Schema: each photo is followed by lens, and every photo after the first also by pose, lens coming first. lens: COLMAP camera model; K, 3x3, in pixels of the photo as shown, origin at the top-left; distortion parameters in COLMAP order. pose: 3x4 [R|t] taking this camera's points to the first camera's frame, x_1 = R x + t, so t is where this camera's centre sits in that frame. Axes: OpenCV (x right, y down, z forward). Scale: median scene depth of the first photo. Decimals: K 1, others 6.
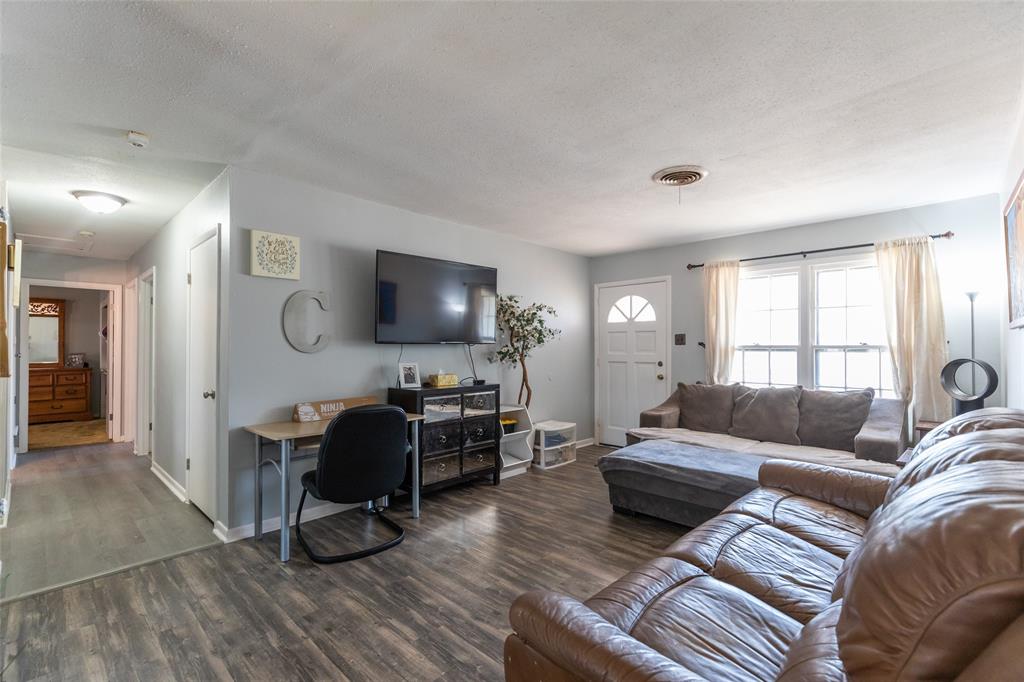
lens RADIAL K [[457.4, 0, 508.3], [0, 457.4, 344.6], [0, 0, 1]] dist [0.004421, -0.000488]
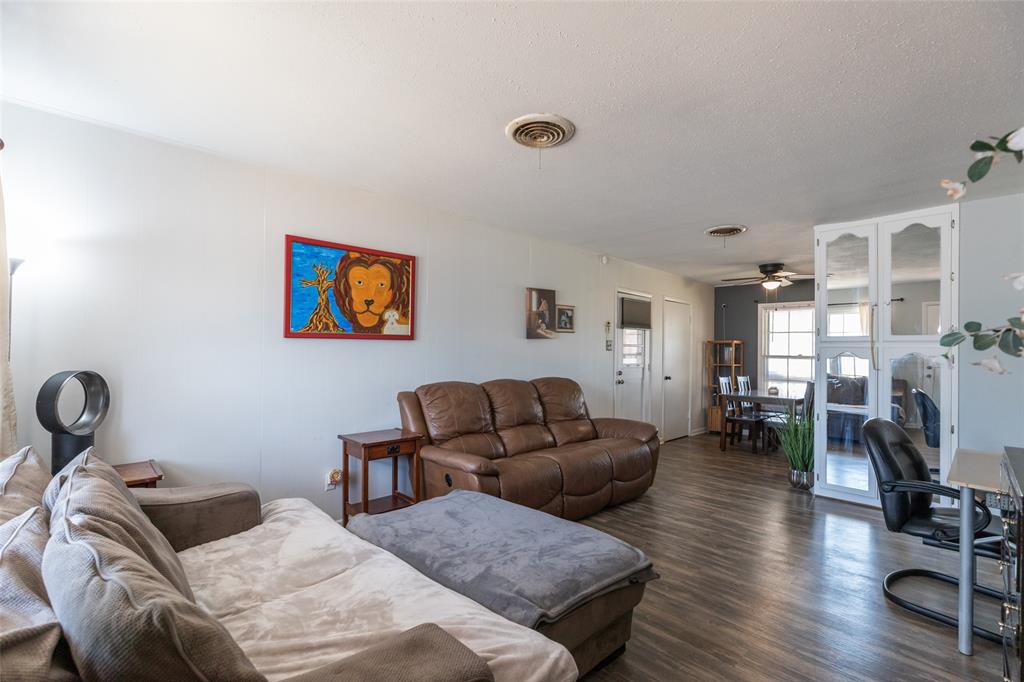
lens RADIAL K [[457.4, 0, 514.0], [0, 457.4, 342.6], [0, 0, 1]] dist [0.004421, -0.000488]
pose [[-0.999742, -0.004665, 0.022235, 0.296462], [-0.005258, 0.999630, -0.026688, 0.004872], [-0.022102, -0.026798, -0.999396, 1.322027]]
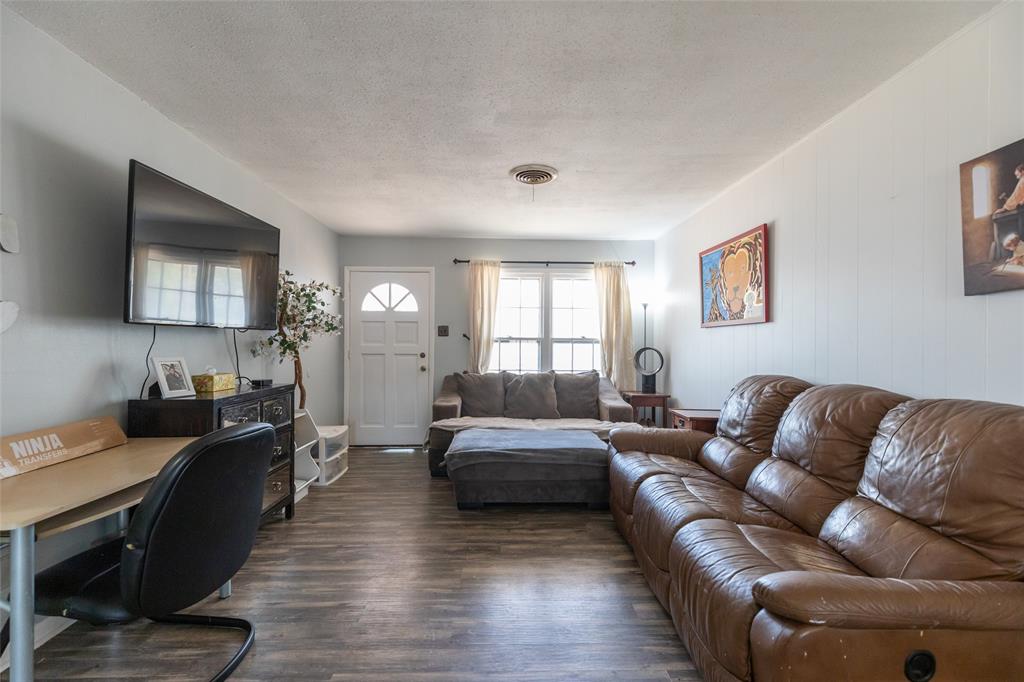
lens RADIAL K [[457.4, 0, 512.8], [0, 457.4, 344.5], [0, 0, 1]] dist [0.004421, -0.000488]
pose [[0.700507, 0.002306, 0.713642, -0.313070], [-0.010490, 0.999920, 0.007065, 0.012875], [-0.713569, -0.012435, 0.700475, 0.219492]]
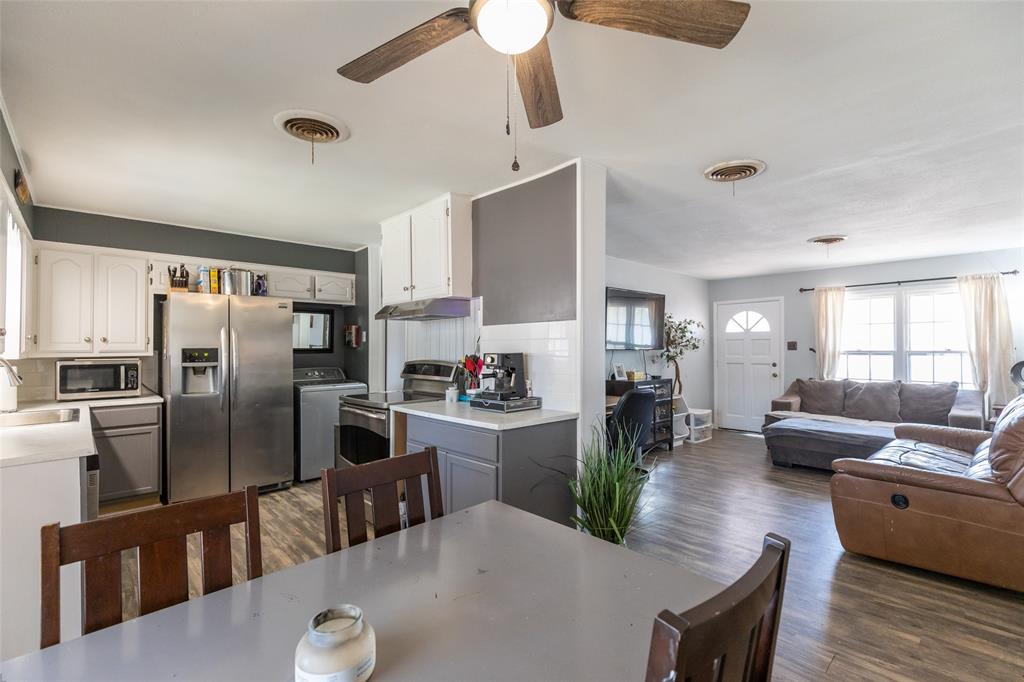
lens RADIAL K [[457.4, 0, 508.7], [0, 457.4, 344.9], [0, 0, 1]] dist [0.004421, -0.000488]
pose [[0.998528, -0.000782, -0.054236, -0.452410], [0.000432, 0.999979, -0.006451, -0.007407], [0.054240, 0.006418, 0.998507, -0.430050]]
